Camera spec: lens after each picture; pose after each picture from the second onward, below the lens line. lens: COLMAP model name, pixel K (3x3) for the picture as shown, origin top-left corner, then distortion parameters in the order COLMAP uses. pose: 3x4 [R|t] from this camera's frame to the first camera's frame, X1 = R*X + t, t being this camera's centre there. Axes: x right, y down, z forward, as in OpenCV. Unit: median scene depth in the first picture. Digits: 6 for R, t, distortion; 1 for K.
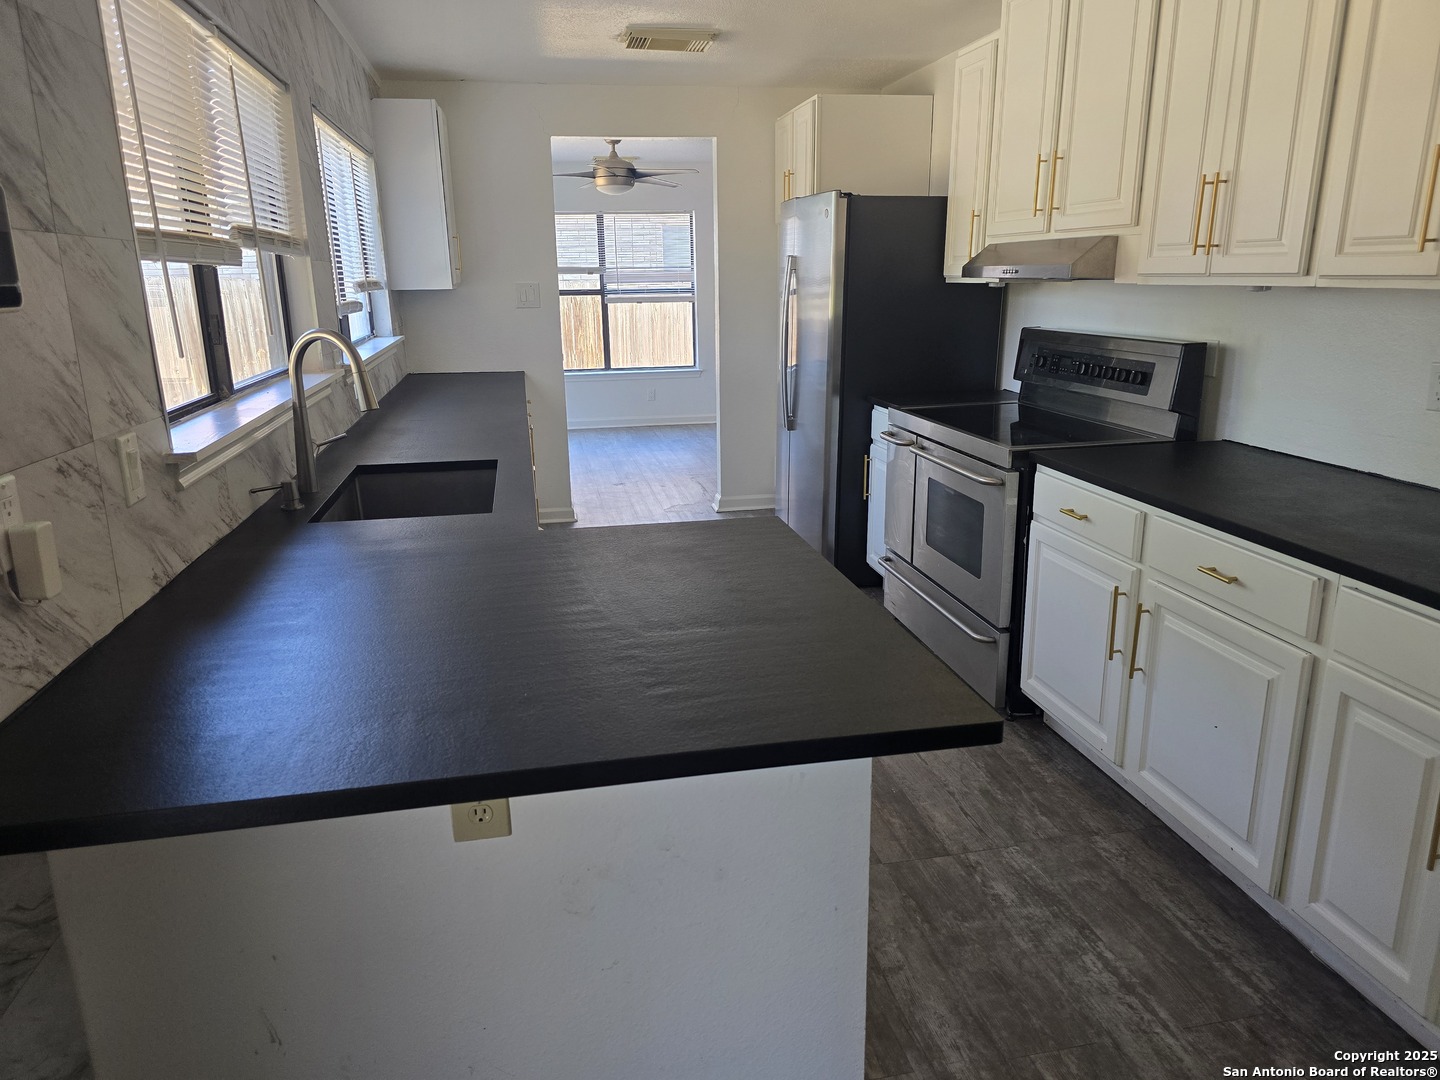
lens RADIAL K [[947.5, 0, 719.4], [0, 947.5, 536.5], [0, 0, 1]] dist [0.014525, -0.010146]
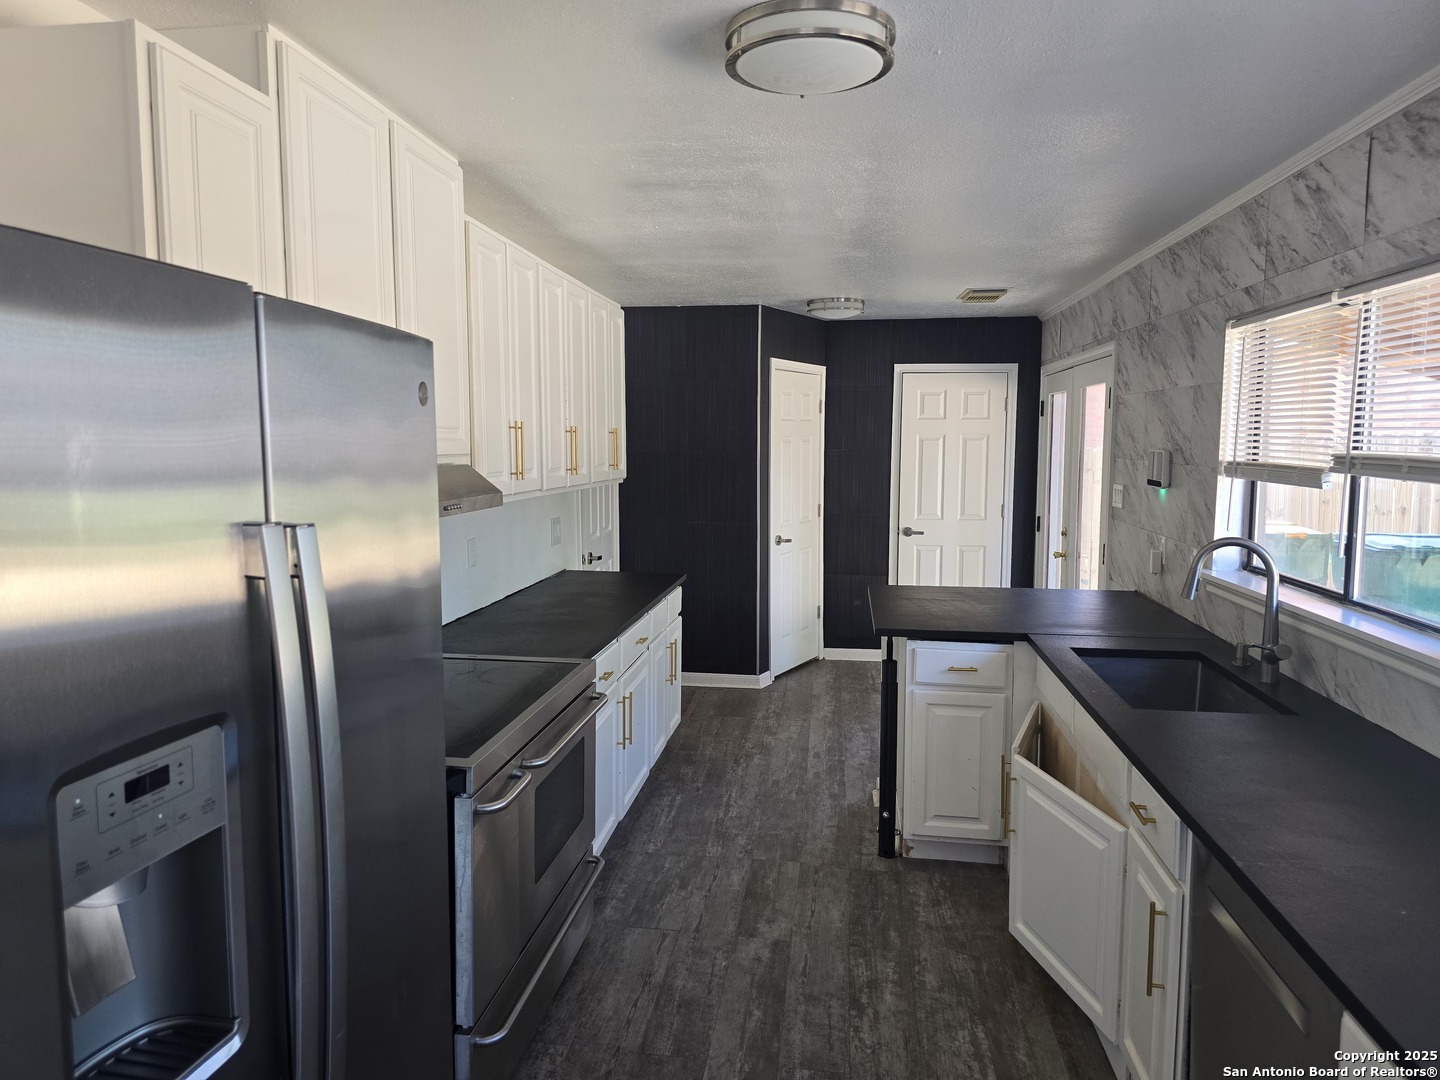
lens RADIAL K [[947.5, 0, 702.0], [0, 947.5, 525.7], [0, 0, 1]] dist [0.014525, -0.010146]
pose [[-0.940272, -0.012941, 0.340179, -0.218810], [0.104542, 0.940015, 0.324720, -0.773554], [-0.323975, 0.340888, -0.882516, 2.550141]]
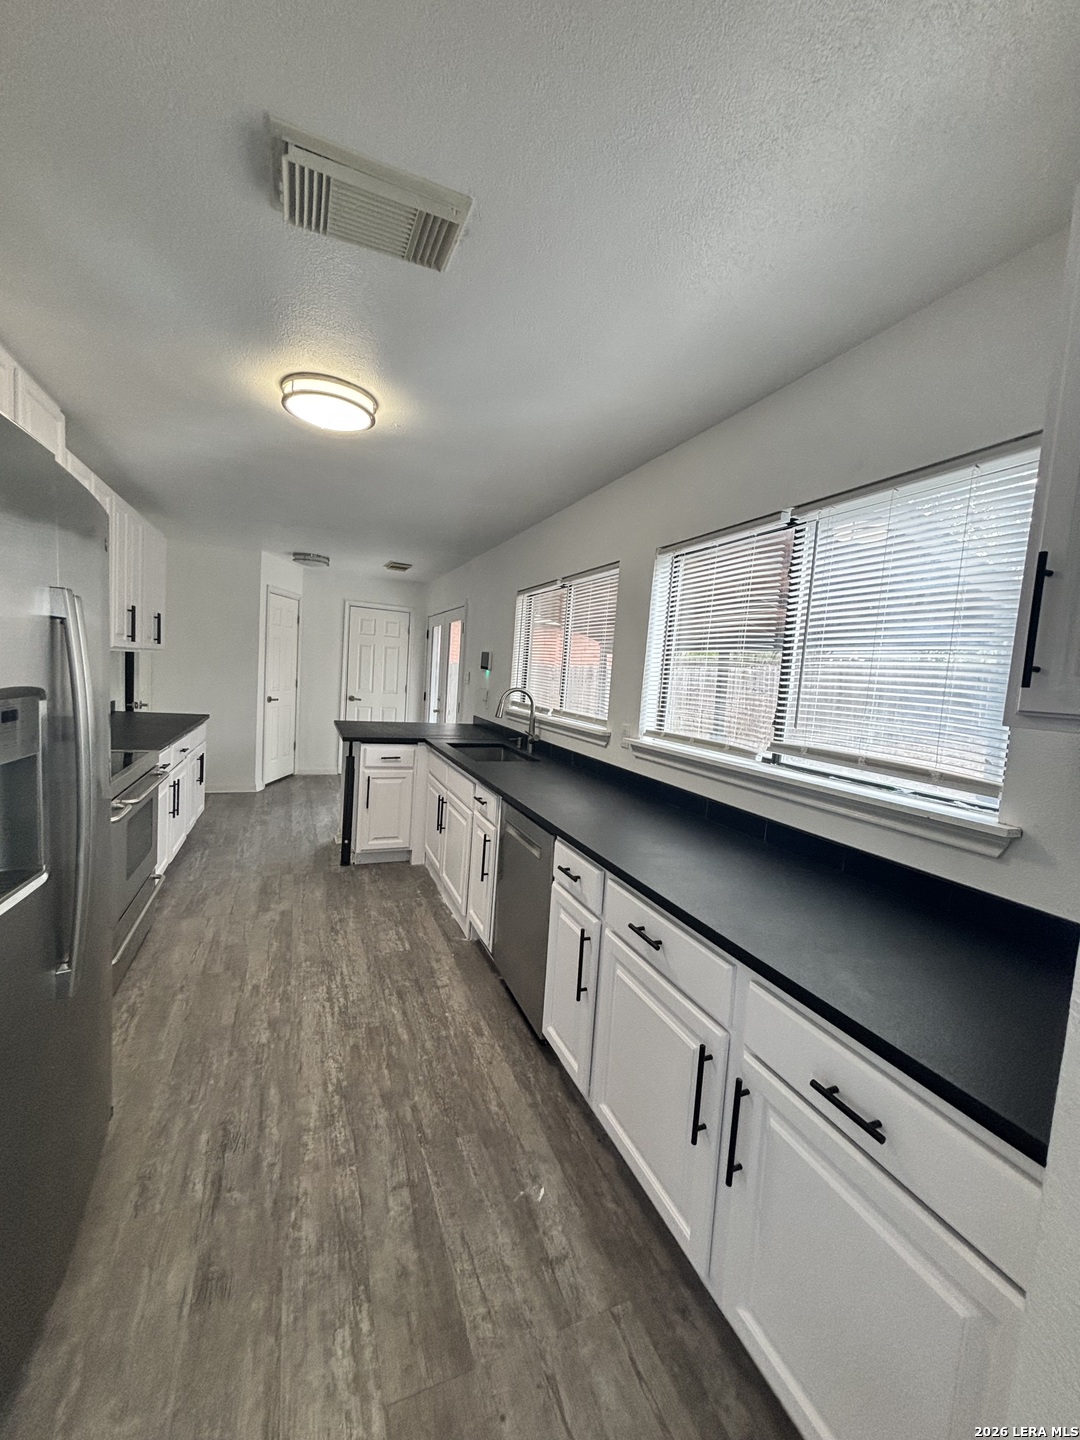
lens RADIAL K [[570.9, 0, 540.3], [0, 570.9, 717.6], [0, 0, 1]] dist [-0.006319, 0.001387]
pose [[-0.978522, -0.035116, -0.203128, -0.181764], [-0.103024, 0.936805, 0.334340, -0.749860], [0.178551, 0.348086, -0.920302, 2.785459]]
